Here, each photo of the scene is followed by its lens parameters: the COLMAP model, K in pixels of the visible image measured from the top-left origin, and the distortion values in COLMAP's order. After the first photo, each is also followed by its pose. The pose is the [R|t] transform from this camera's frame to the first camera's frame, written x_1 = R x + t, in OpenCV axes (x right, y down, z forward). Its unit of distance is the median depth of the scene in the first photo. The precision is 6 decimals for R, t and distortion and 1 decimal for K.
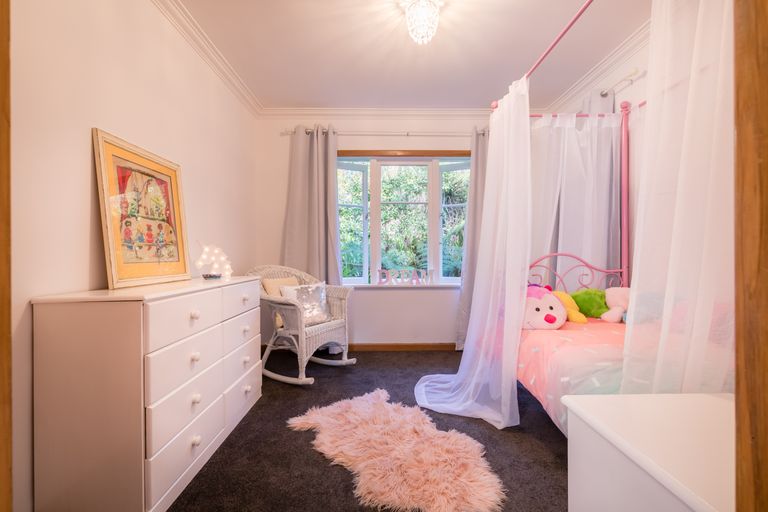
lens RADIAL K [[332.0, 0, 384.4], [0, 332.0, 255.5], [0, 0, 1]] dist [-0.002564, -0.000462]
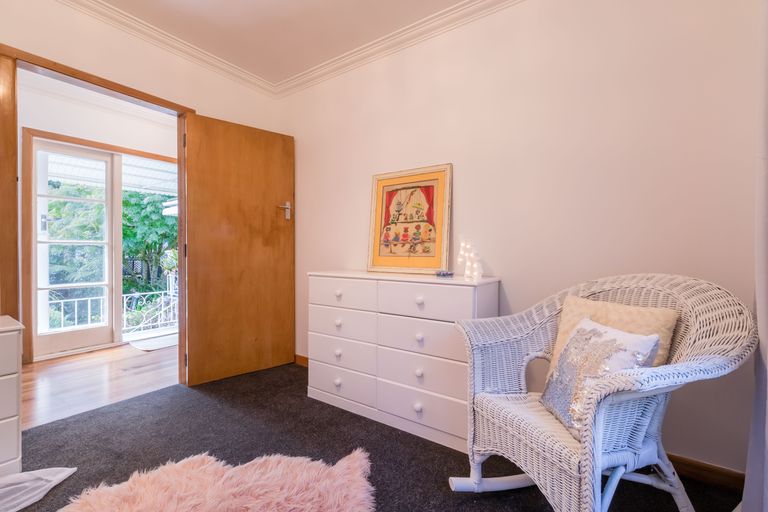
lens RADIAL K [[332.0, 0, 383.1], [0, 332.0, 255.2], [0, 0, 1]] dist [-0.002564, -0.000462]
pose [[-0.587728, 0.009444, -0.809003, 0.392325], [-0.000733, 0.999925, 0.012206, 0.000143], [0.809058, 0.007767, -0.587677, 1.692694]]
